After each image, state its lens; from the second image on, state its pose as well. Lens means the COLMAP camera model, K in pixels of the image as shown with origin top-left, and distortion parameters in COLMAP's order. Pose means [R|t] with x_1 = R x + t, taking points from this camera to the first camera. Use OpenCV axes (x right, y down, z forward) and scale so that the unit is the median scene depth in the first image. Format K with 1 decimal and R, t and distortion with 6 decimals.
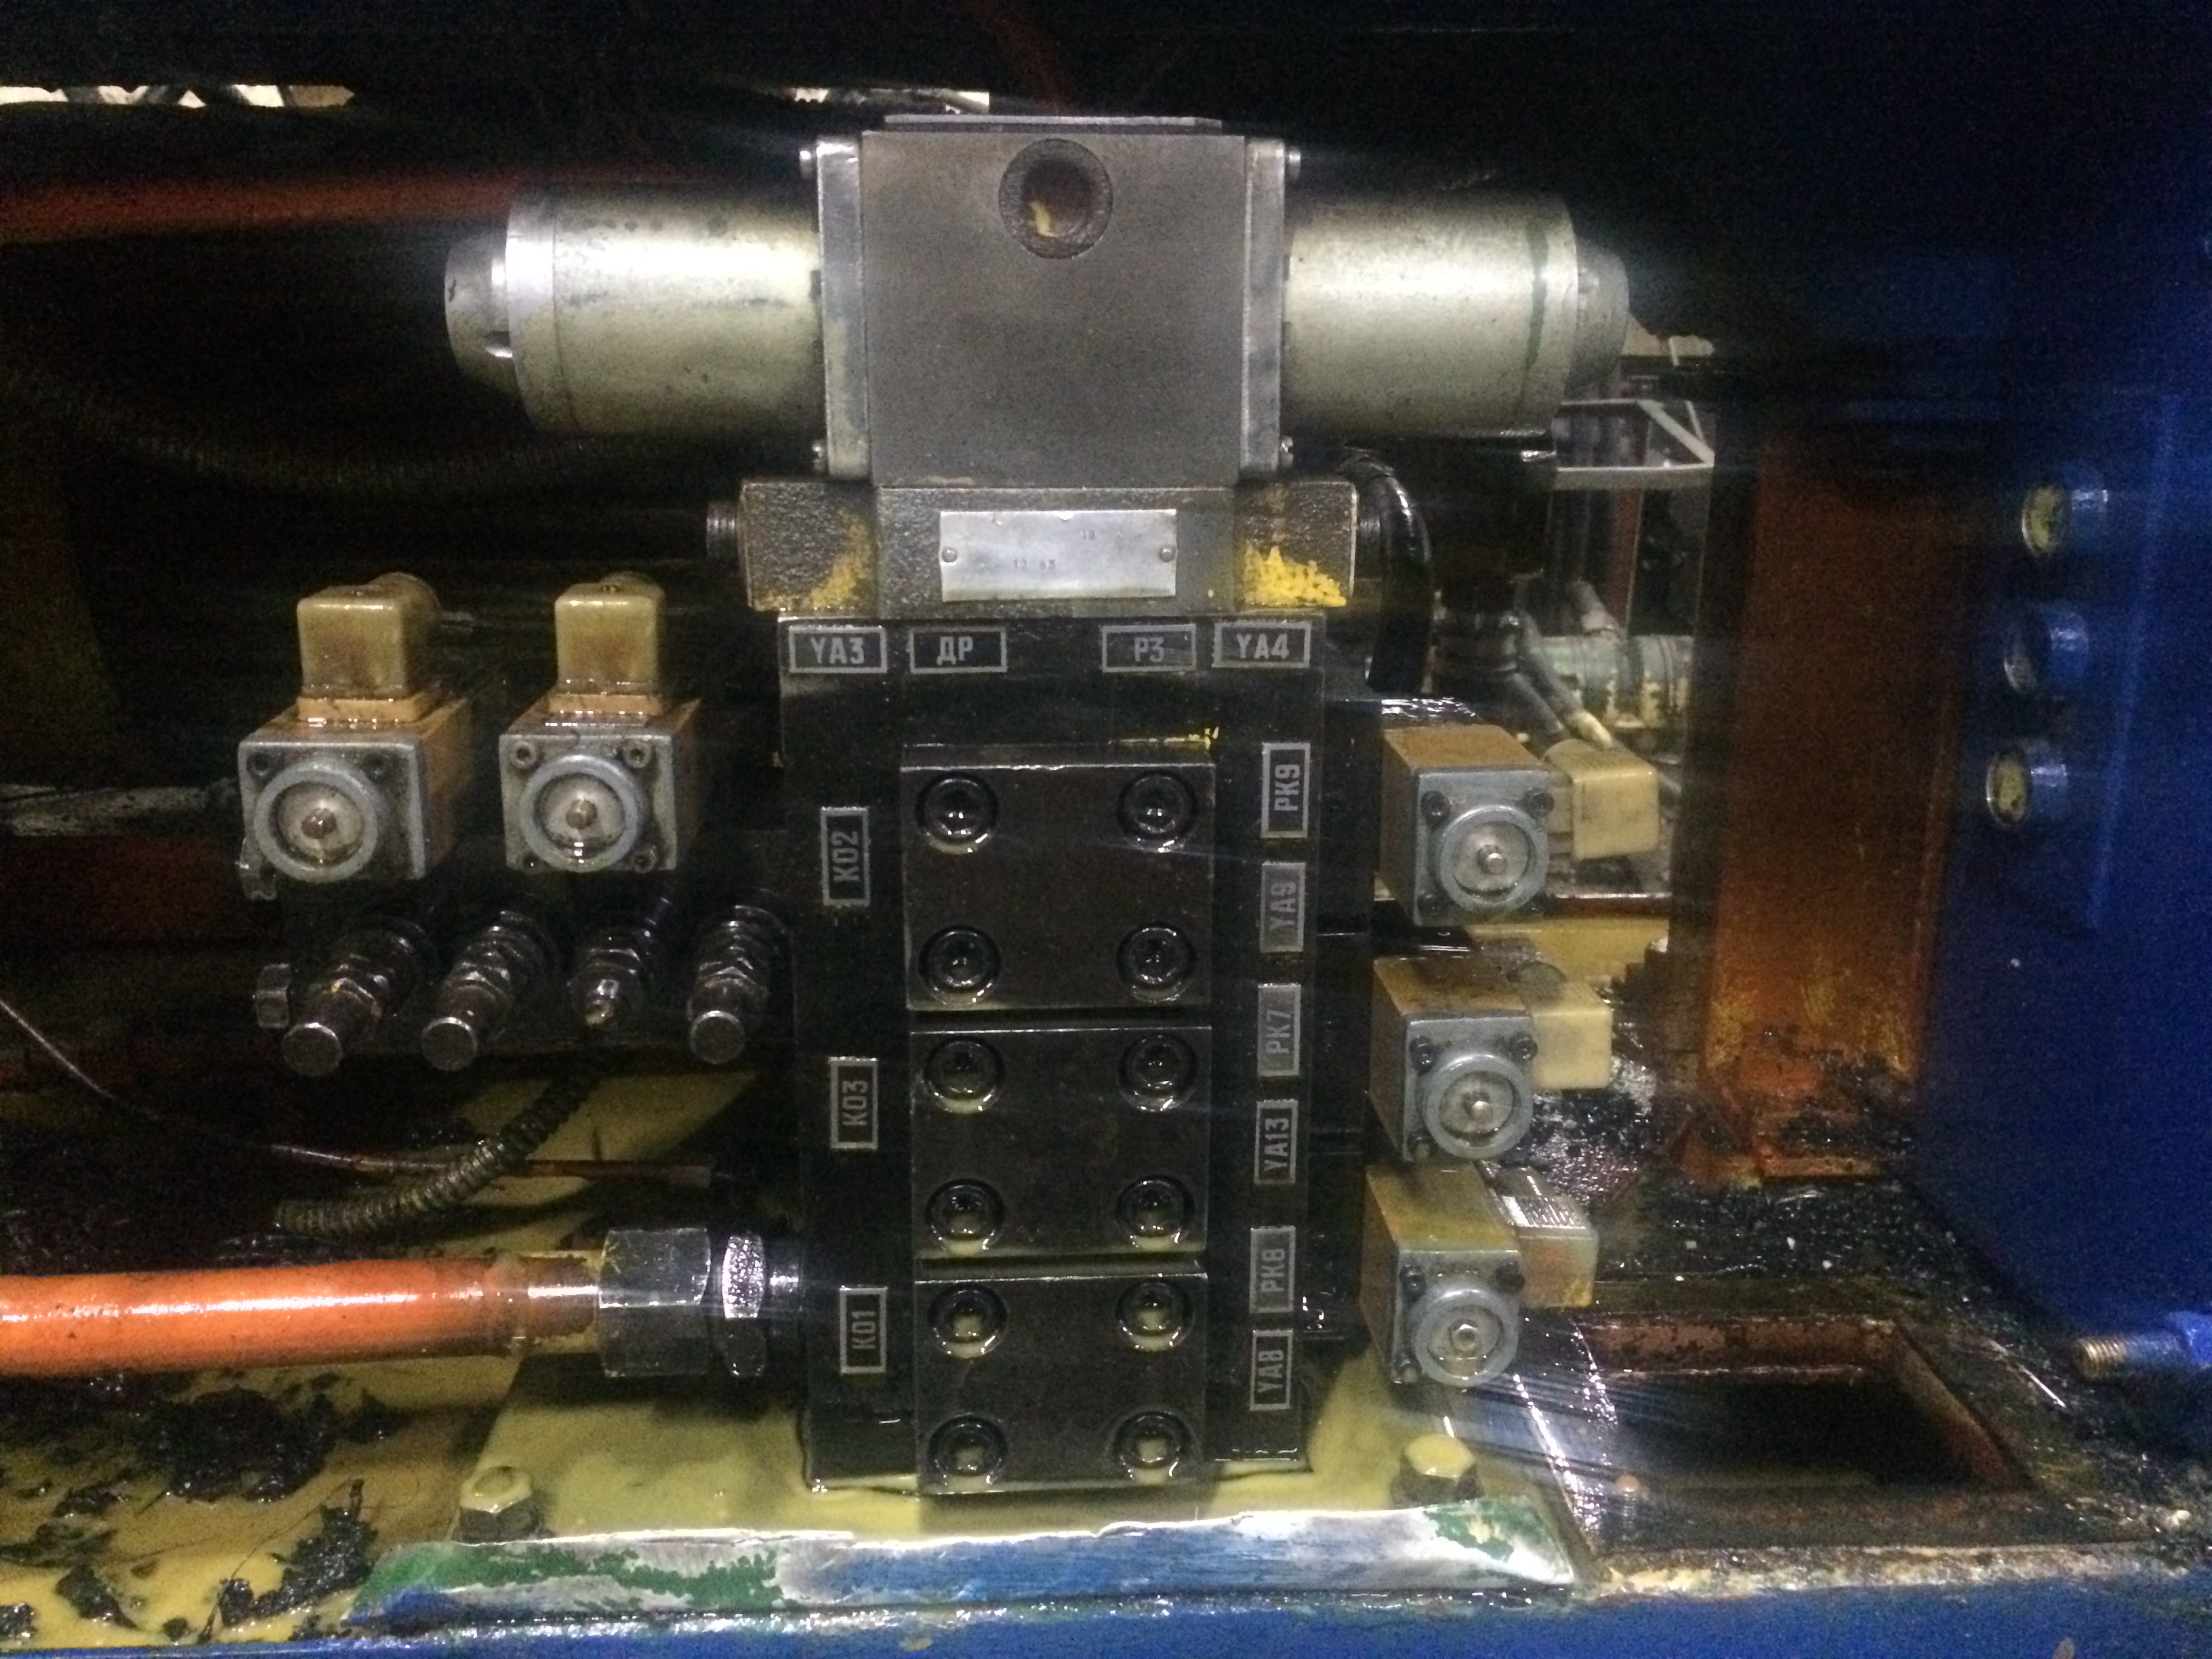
lens RADIAL K [[1870.3, 0, 1141.9], [0, 1870.3, 821.4], [0, 0, 1]] dist [0.086586, -0.124705]
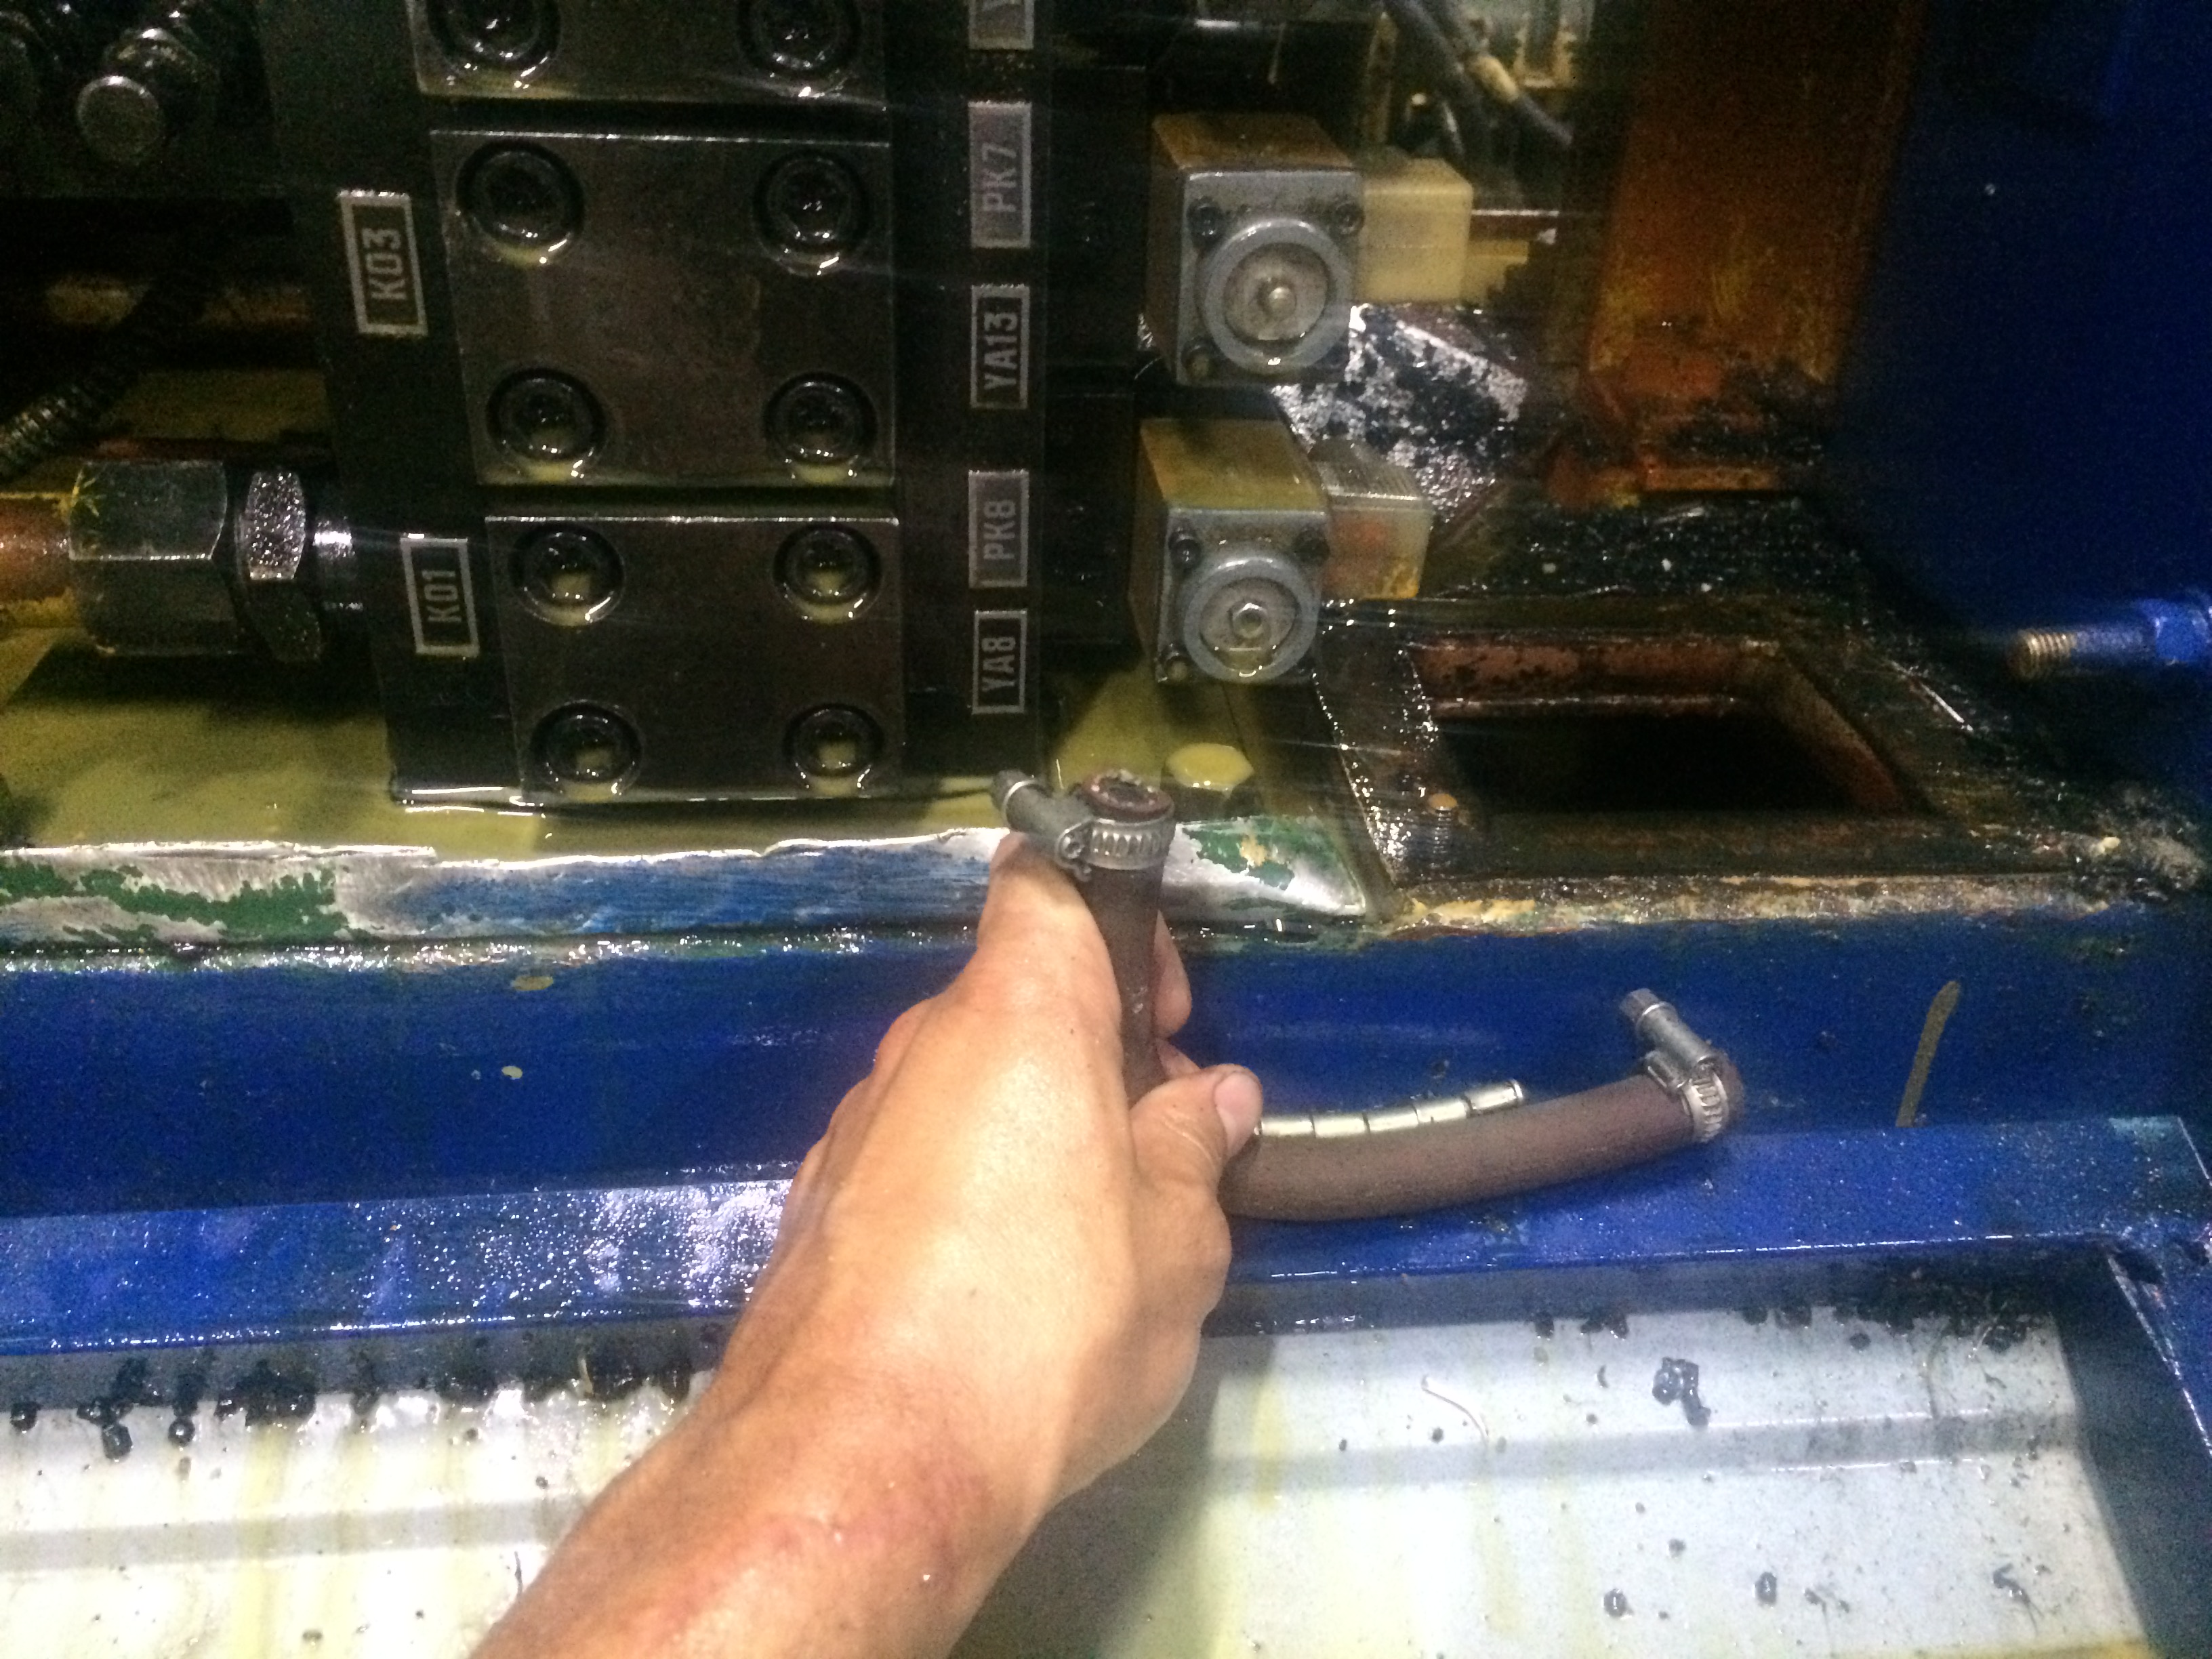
lens RADIAL K [[1870.3, 0, 1141.9], [0, 1870.3, 821.4], [0, 0, 1]] dist [0.086586, -0.124705]
pose [[0.998023, 0.006731, 0.062487, 0.081034], [-0.024135, 0.959062, 0.282166, 0.138365], [-0.058029, -0.283116, 0.957329, 0.247043]]
